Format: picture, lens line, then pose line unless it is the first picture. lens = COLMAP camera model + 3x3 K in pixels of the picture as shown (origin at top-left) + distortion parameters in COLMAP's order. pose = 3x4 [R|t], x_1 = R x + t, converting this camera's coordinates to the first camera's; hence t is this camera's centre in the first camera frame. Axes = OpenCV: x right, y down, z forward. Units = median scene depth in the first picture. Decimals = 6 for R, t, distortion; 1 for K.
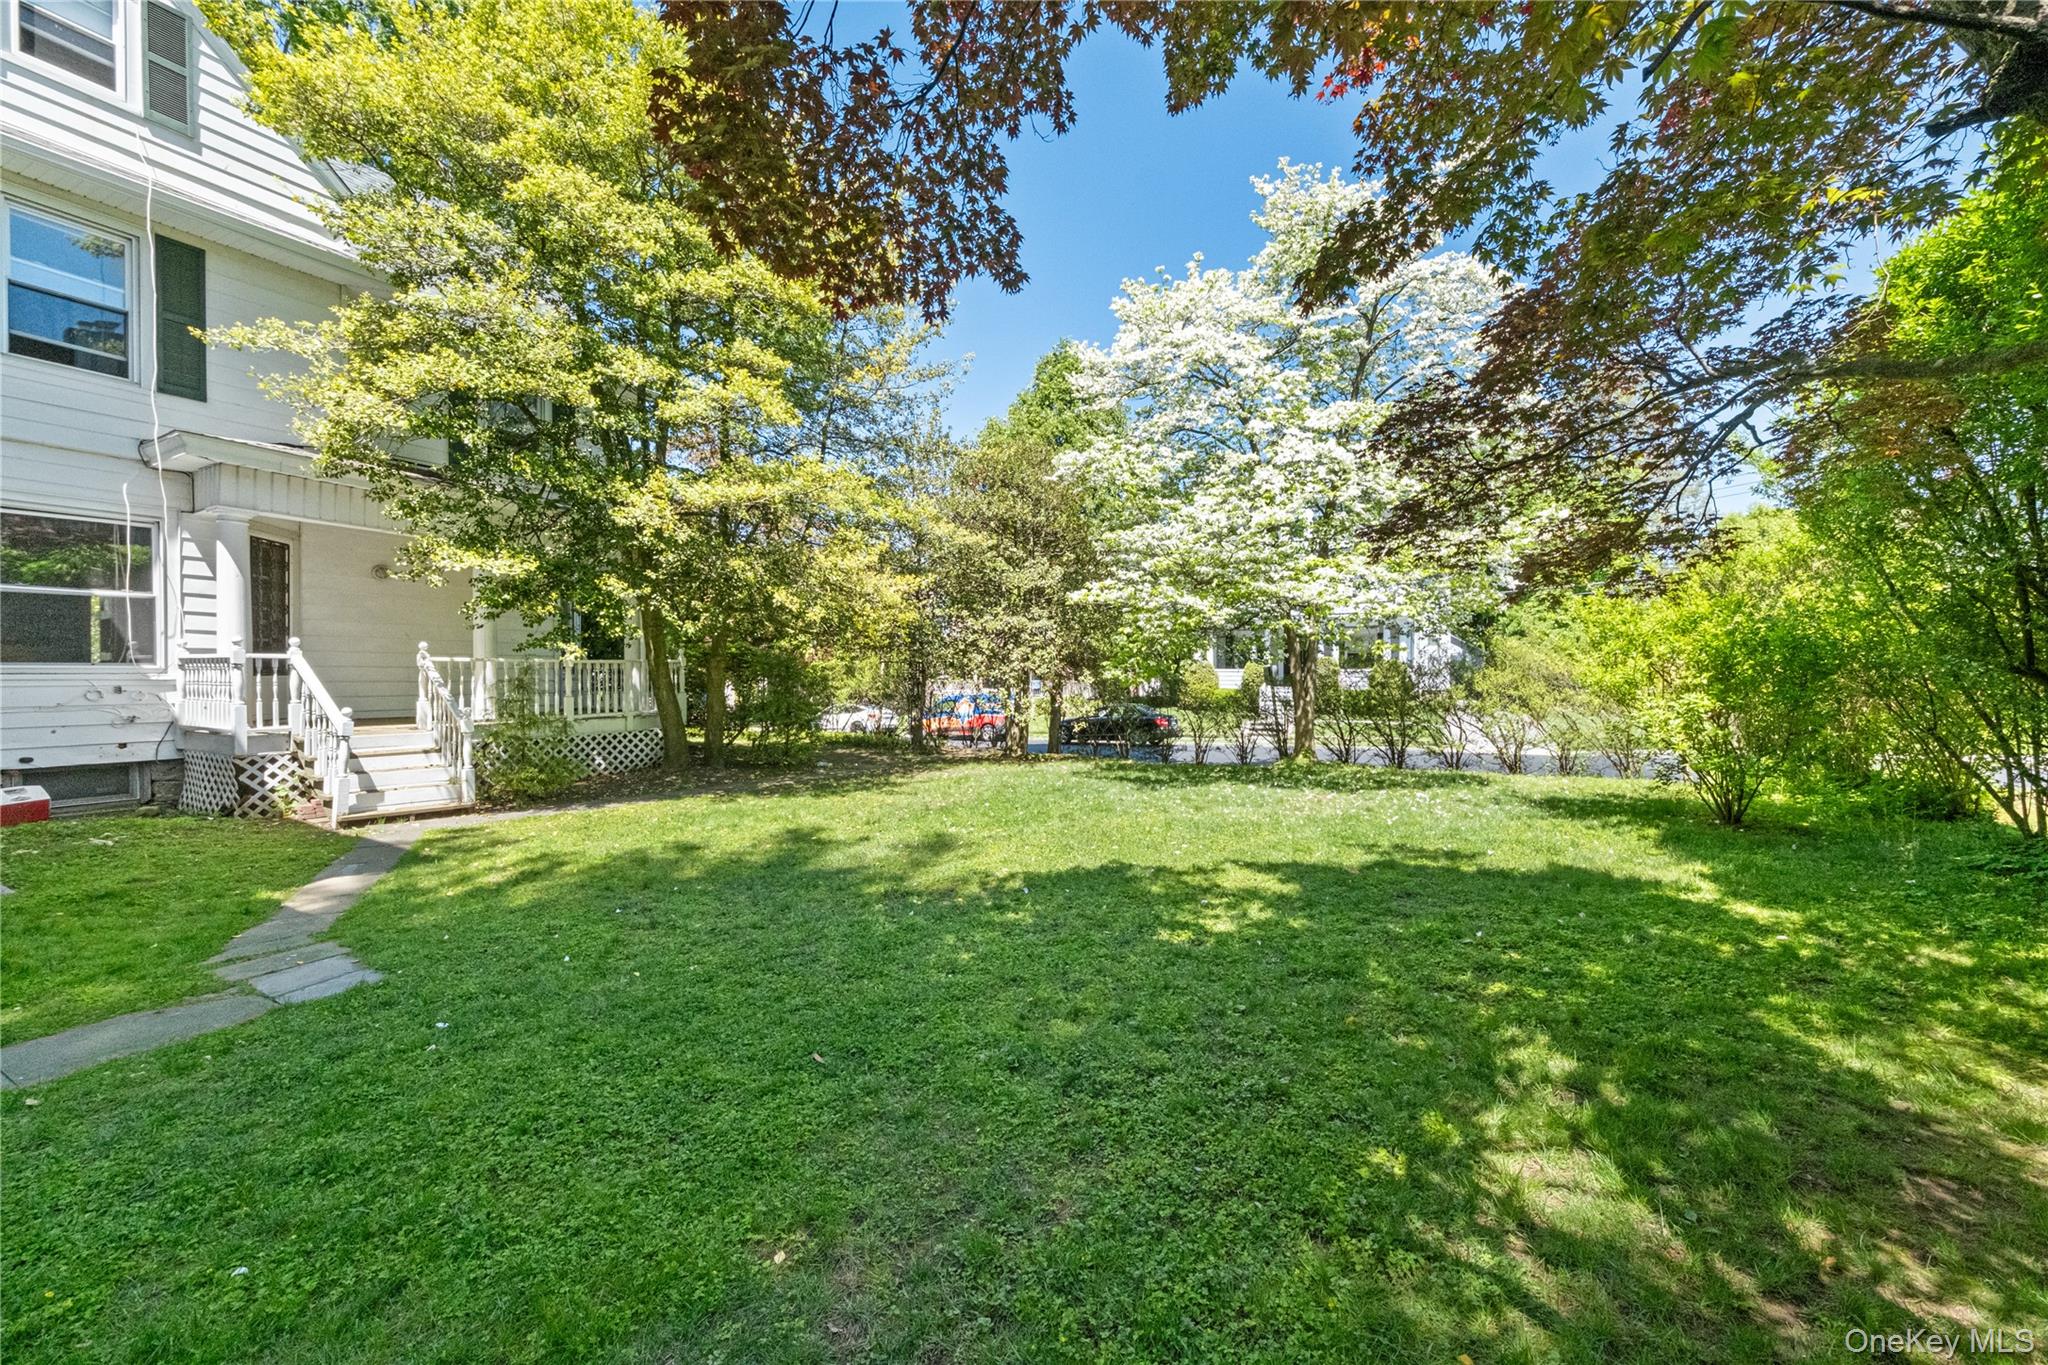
lens RADIAL K [[759.9, 0, 1023.9], [0, 759.9, 681.4], [0, 0, 1]] dist [0.000711, 0.000032]
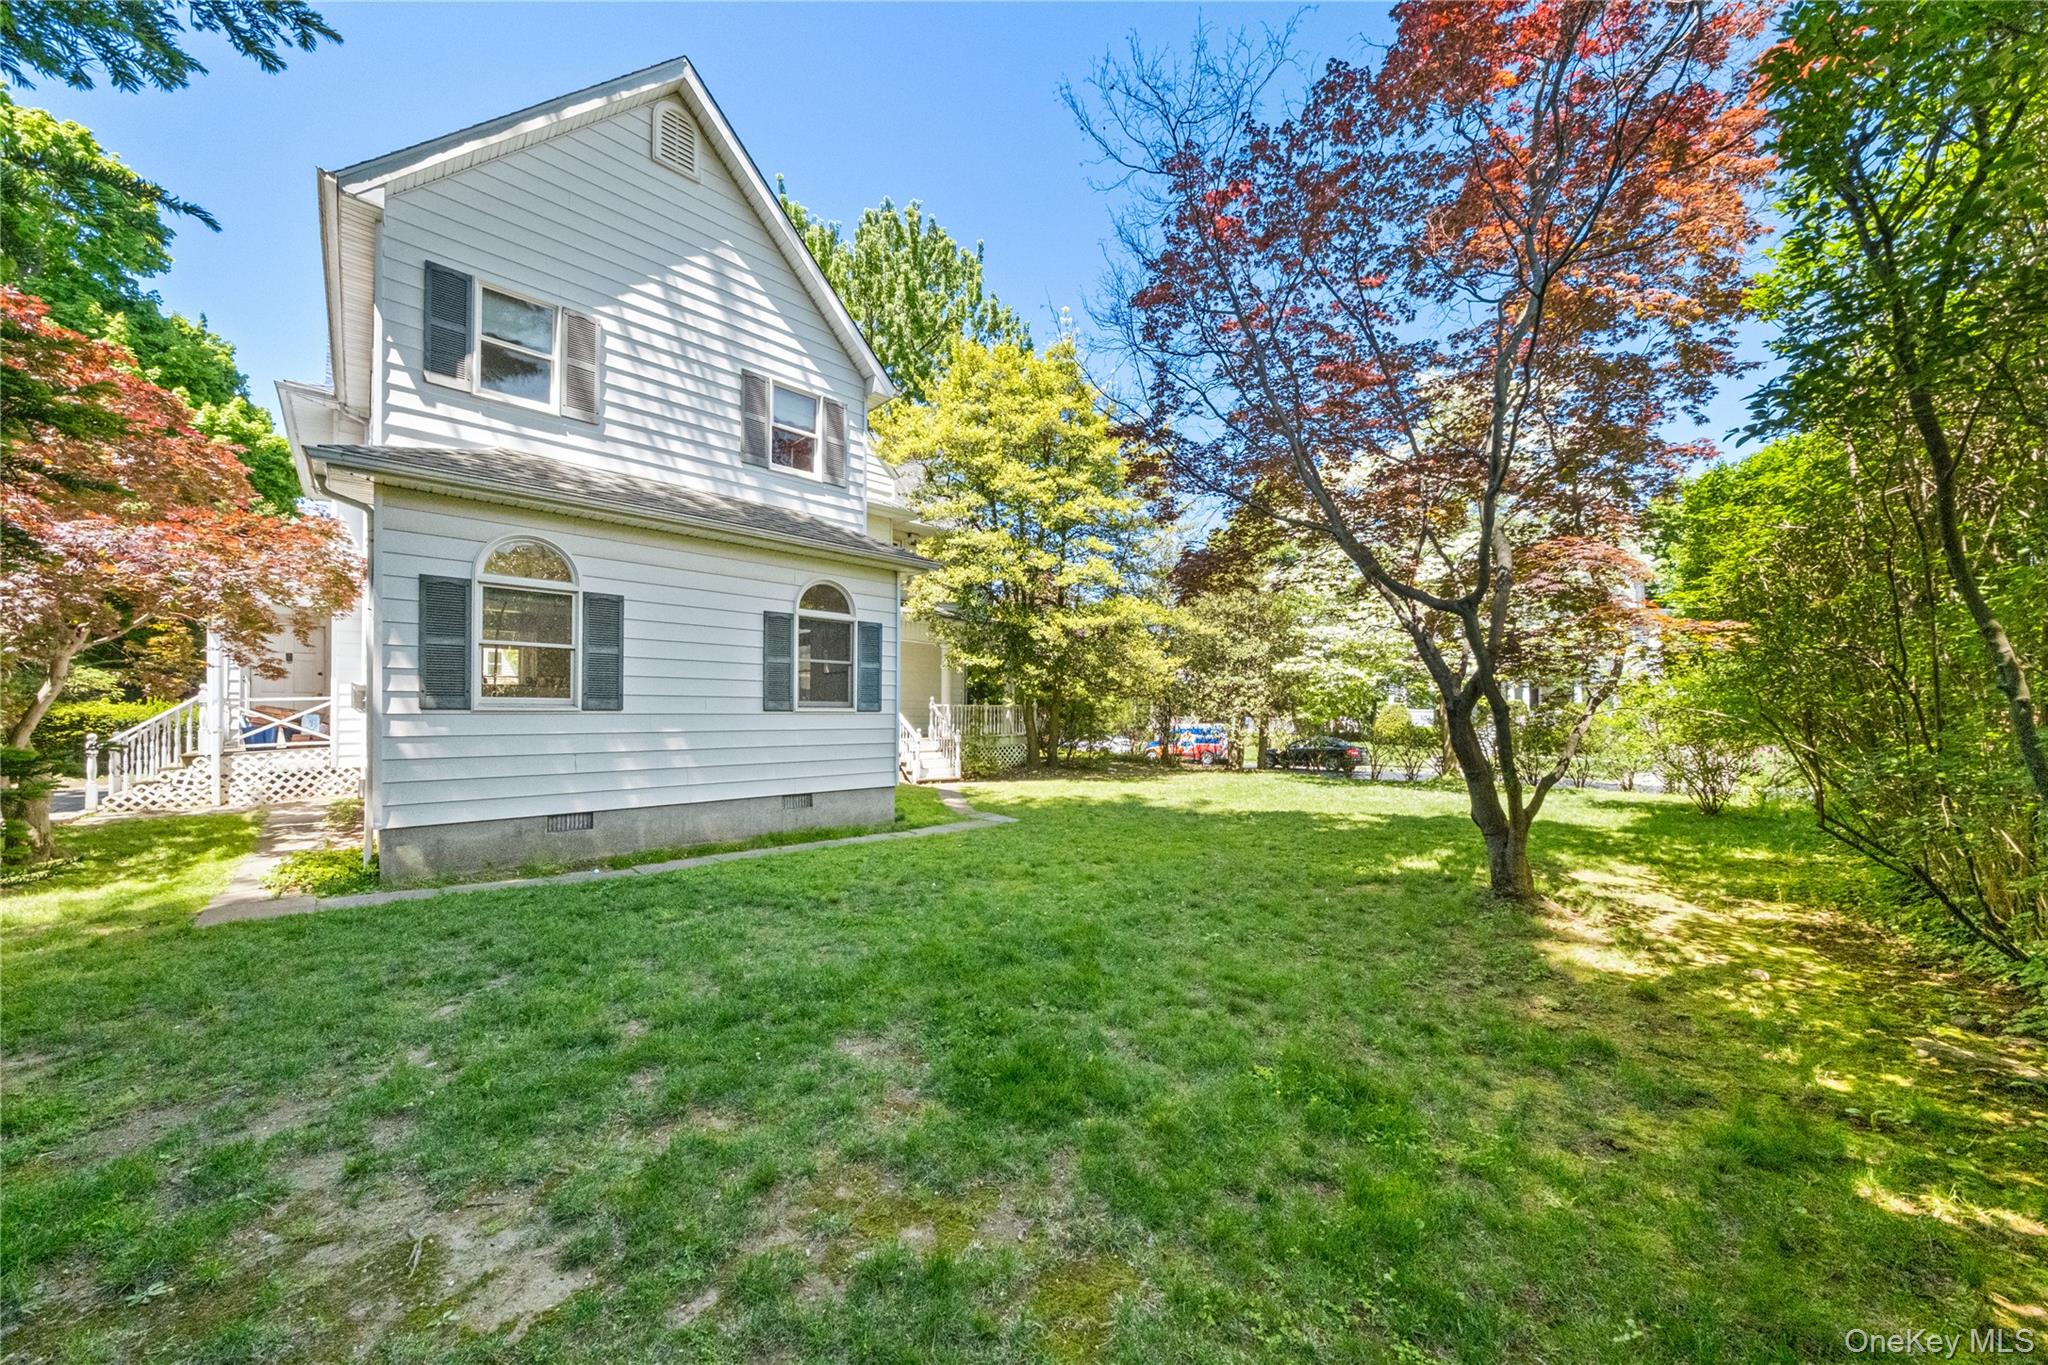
lens RADIAL K [[705.9, 0, 1019.1], [0, 705.9, 713.7], [0, 0, 1]] dist [-0.000086, -0.000002]
pose [[0.959053, 0.006128, -0.283161, -0.029579], [-0.007564, 0.999963, -0.003980, -0.002303], [0.283127, 0.005959, 0.959064, -0.501172]]
